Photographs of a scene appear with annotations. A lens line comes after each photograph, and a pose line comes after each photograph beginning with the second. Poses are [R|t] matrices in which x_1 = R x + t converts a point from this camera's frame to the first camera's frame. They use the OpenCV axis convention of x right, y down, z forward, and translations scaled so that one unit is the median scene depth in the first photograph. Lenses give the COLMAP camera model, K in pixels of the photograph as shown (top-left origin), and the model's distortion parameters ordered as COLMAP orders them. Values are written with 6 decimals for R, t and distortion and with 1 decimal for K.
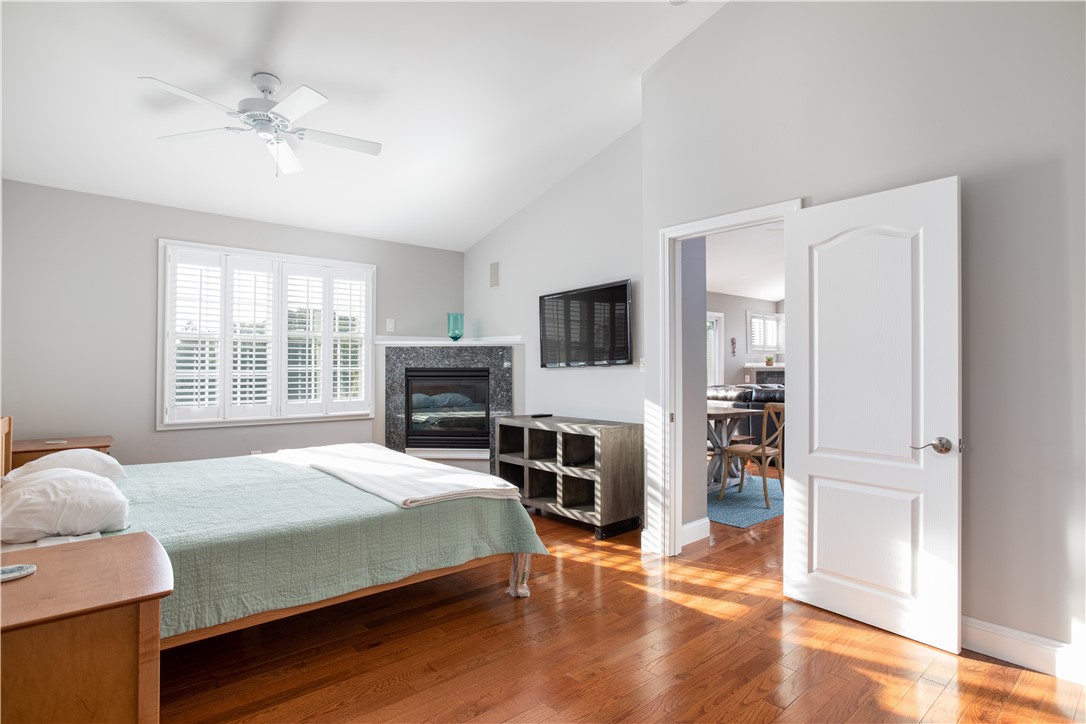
lens RADIAL K [[563.6, 0, 538.6], [0, 563.6, 360.2], [0, 0, 1]] dist [-0.001999, 0.000429]
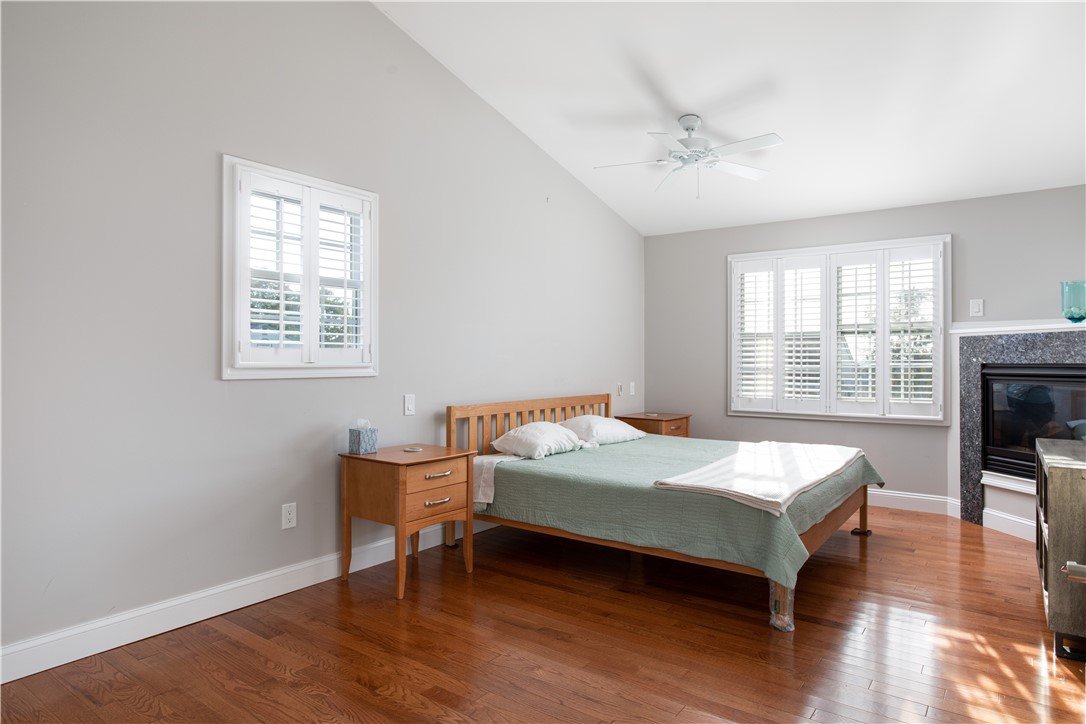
lens RADIAL K [[640.8, 0, 543.0], [0, 640.8, 362.0], [0, 0, 1]] dist [0.001655, 0.000562]
pose [[0.244244, 0.001245, -0.969713, 0.502591], [0.011374, 0.999927, 0.004149, 0.001432], [0.969647, -0.012043, 0.244212, 0.247887]]
